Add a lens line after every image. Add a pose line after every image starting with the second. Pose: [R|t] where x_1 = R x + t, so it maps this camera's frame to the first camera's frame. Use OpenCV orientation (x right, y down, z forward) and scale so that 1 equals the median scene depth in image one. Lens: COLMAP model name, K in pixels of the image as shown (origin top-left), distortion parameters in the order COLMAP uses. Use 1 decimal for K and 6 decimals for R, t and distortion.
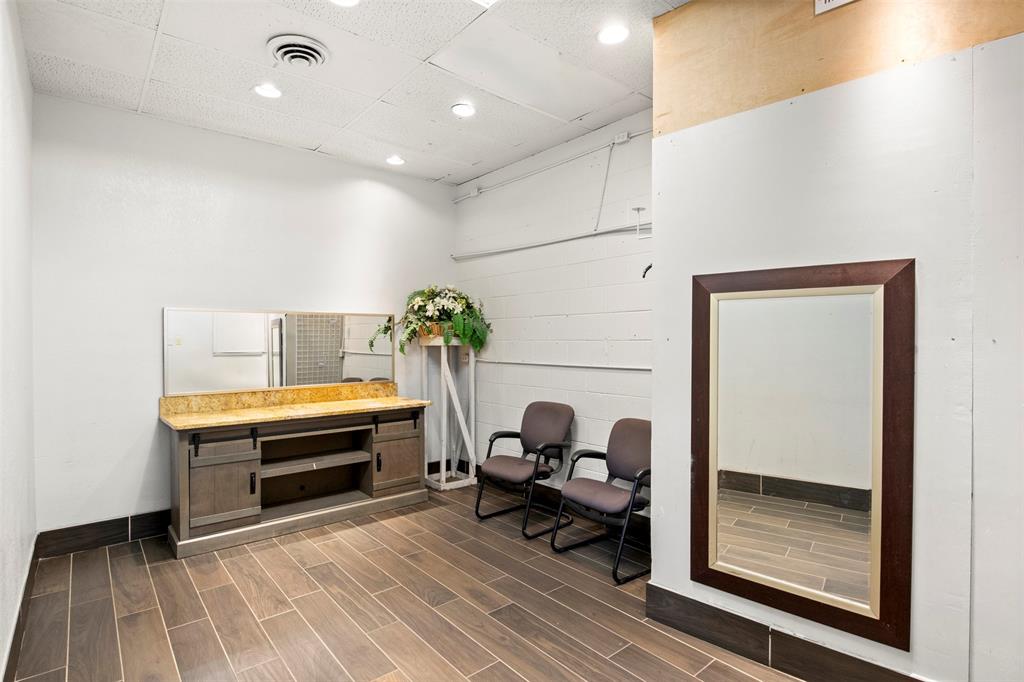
lens RADIAL K [[511.4, 0, 515.9], [0, 511.4, 341.8], [0, 0, 1]] dist [-0.001062, -0.000547]
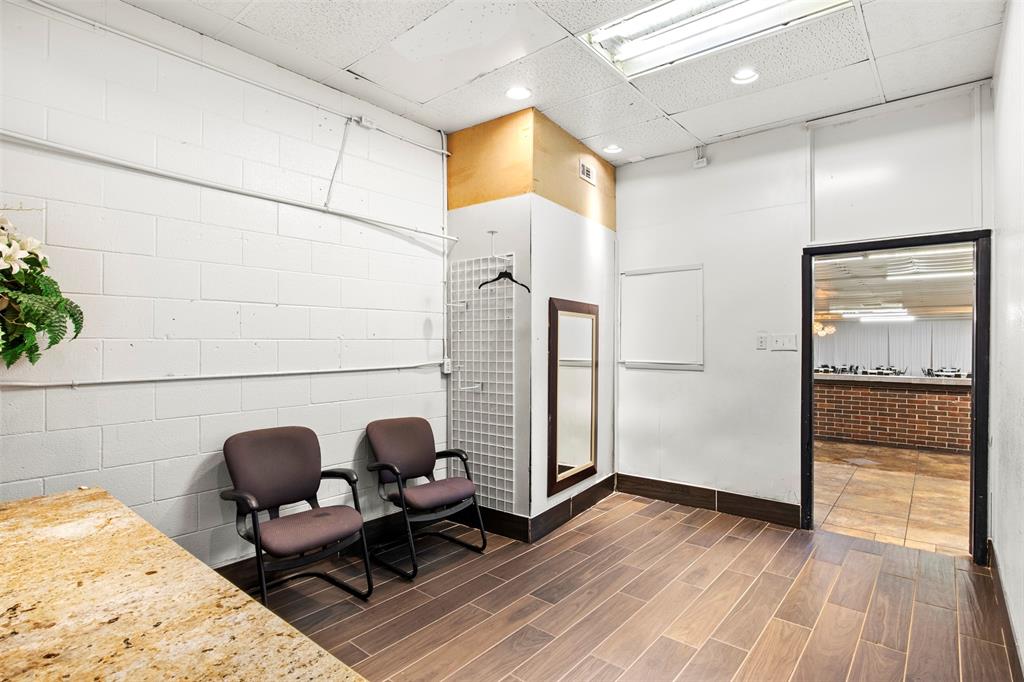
lens RADIAL K [[511.4, 0, 515.9], [0, 511.4, 341.8], [0, 0, 1]] dist [-0.001062, -0.000547]
pose [[-0.166219, 0.006544, 0.986067, -1.012520], [0.005622, 0.999968, -0.005688, 0.011172], [-0.986073, 0.004598, -0.166250, 1.193106]]
